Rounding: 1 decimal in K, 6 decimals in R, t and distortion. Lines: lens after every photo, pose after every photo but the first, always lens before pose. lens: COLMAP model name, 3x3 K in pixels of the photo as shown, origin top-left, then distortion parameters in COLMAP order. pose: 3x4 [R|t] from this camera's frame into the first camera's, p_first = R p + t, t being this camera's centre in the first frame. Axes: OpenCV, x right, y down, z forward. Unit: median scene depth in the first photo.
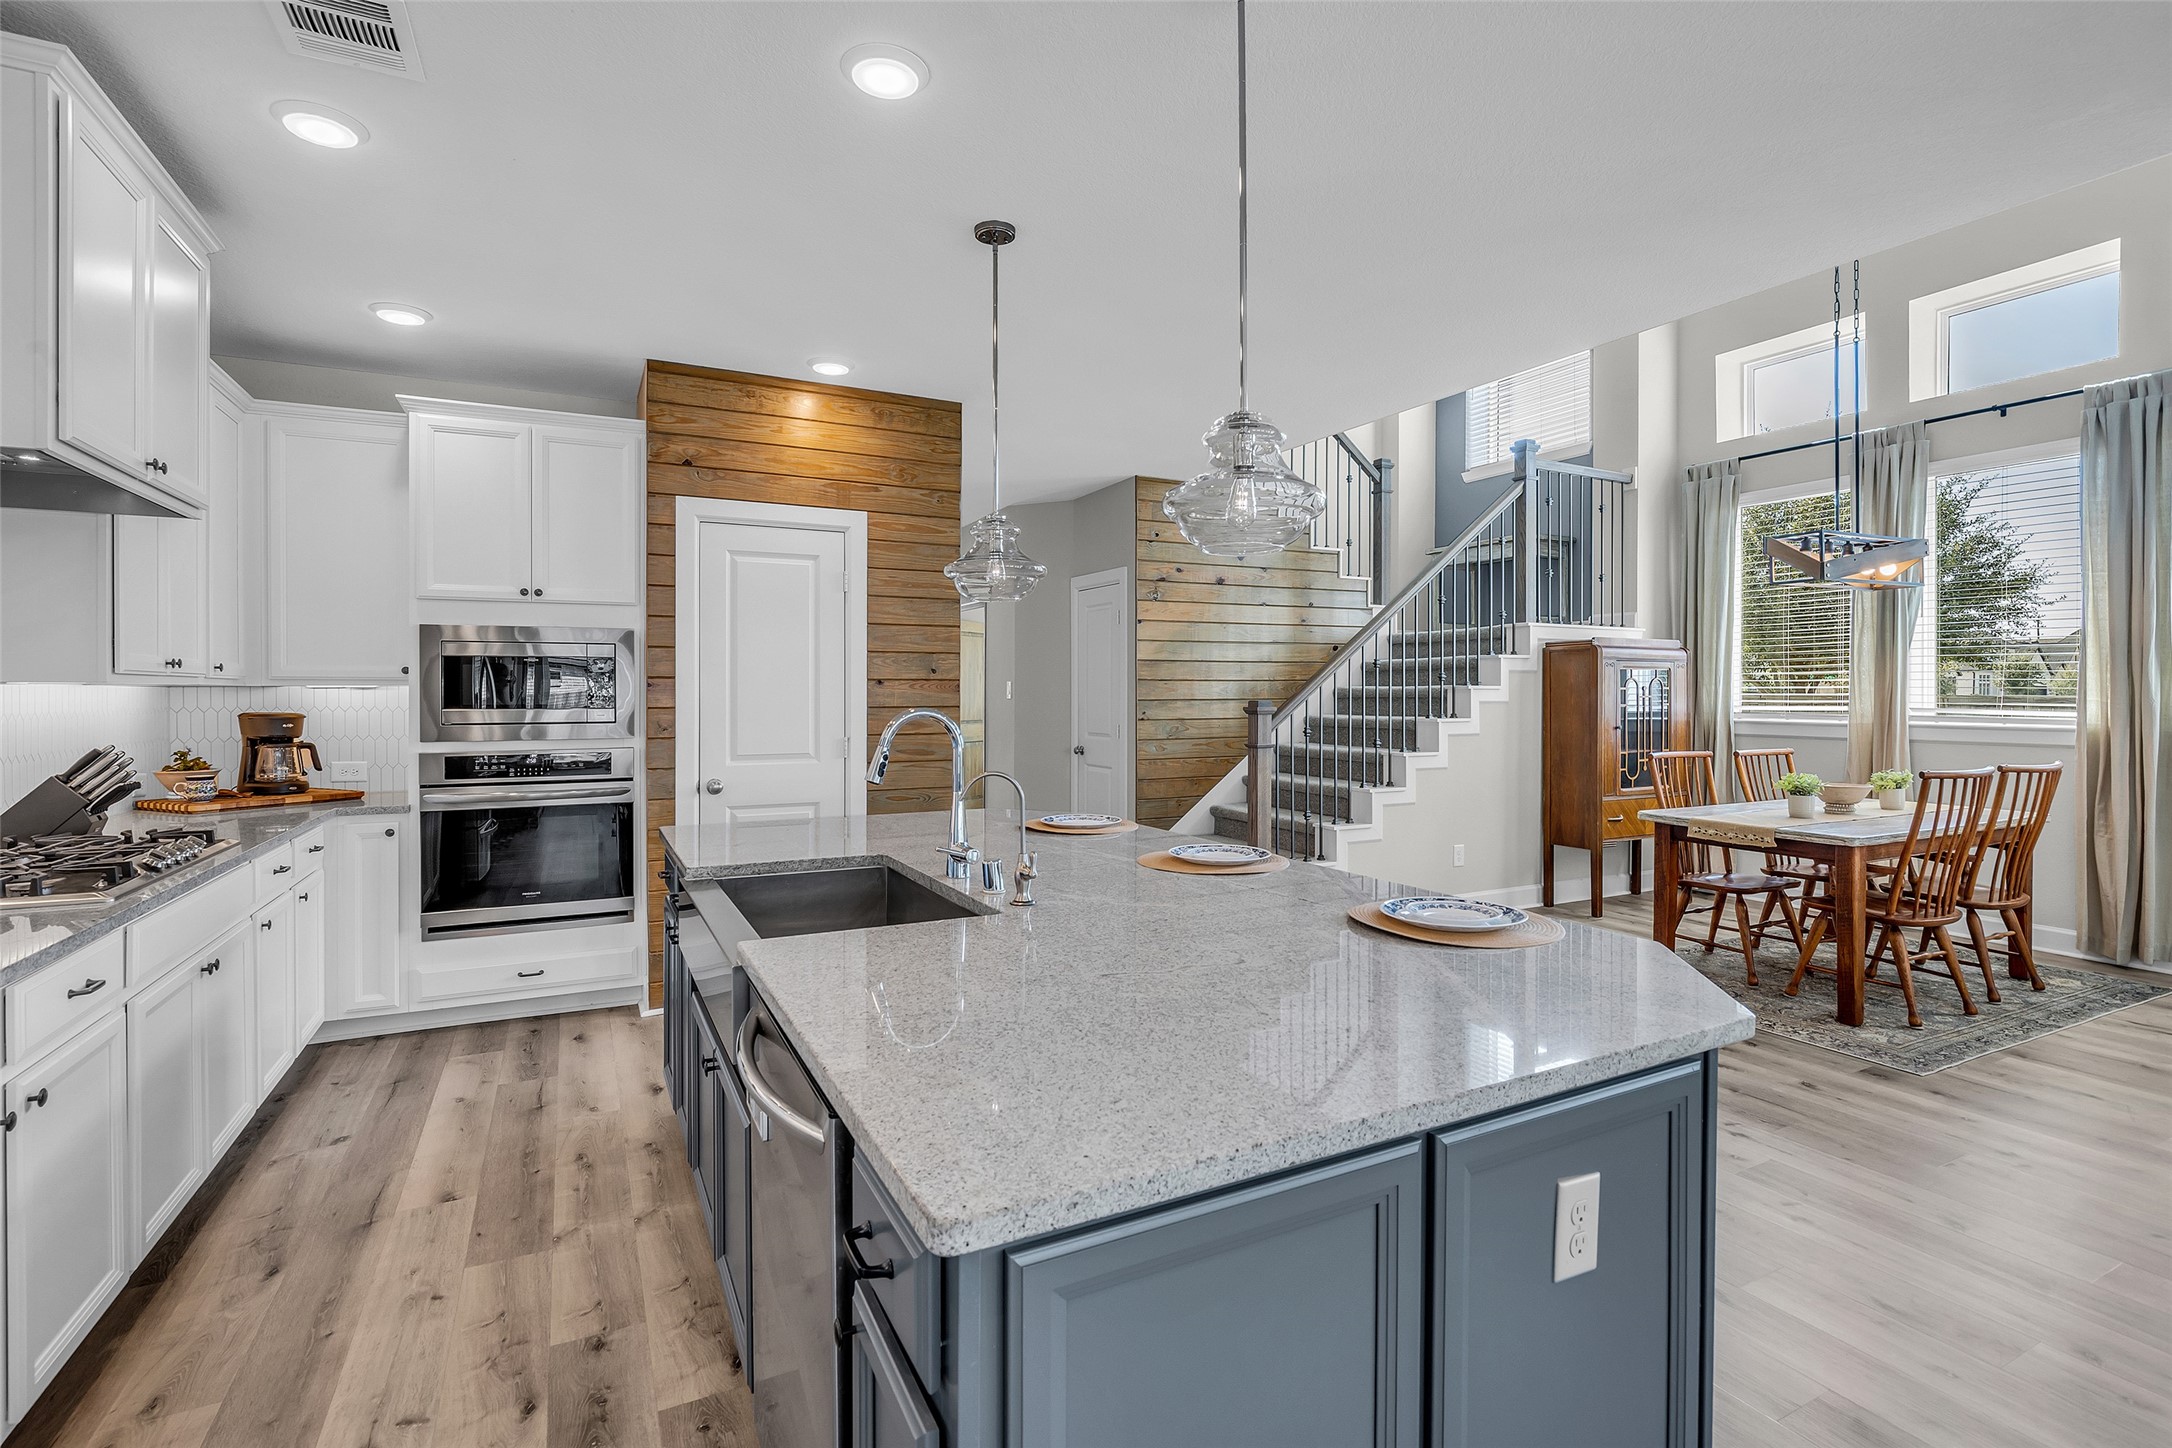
lens RADIAL K [[1001.1, 0, 1085.1], [0, 1001.1, 698.3], [0, 0, 1]] dist [-0.017329, 0.004015]
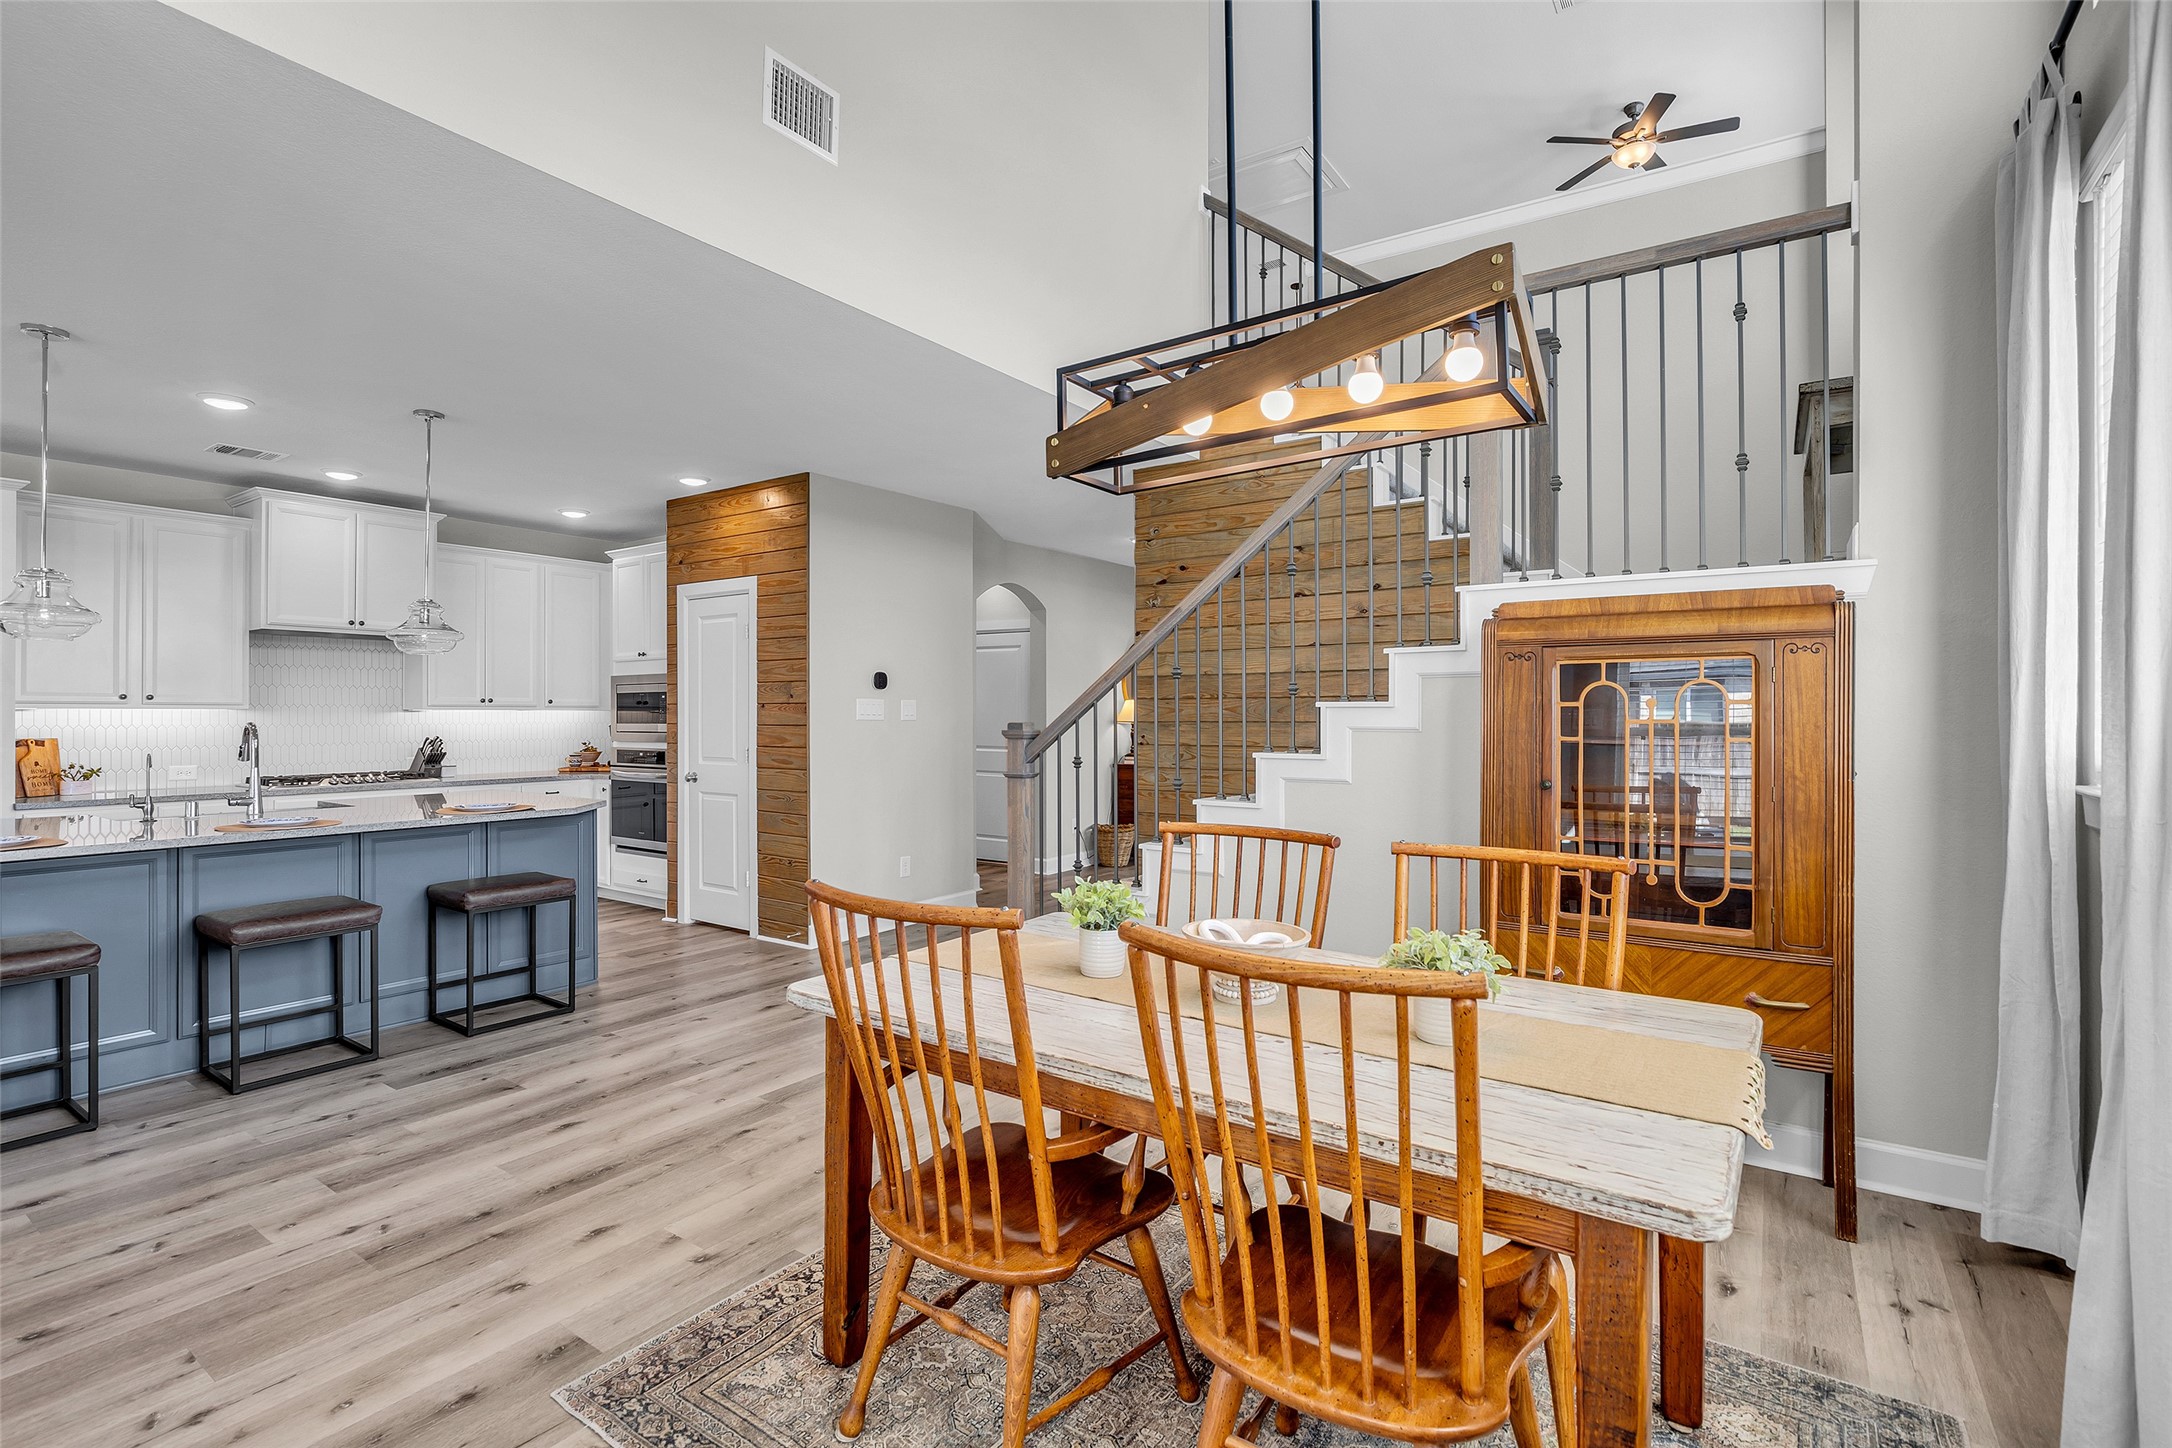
lens RADIAL K [[1001.1, 0, 1090.4], [0, 1001.1, 708.0], [0, 0, 1]] dist [-0.017329, 0.004015]
pose [[0.475597, -0.004959, -0.879649, 1.183491], [-0.004055, 0.999961, -0.007829, -0.005124], [0.879654, 0.007290, 0.475559, 0.793783]]
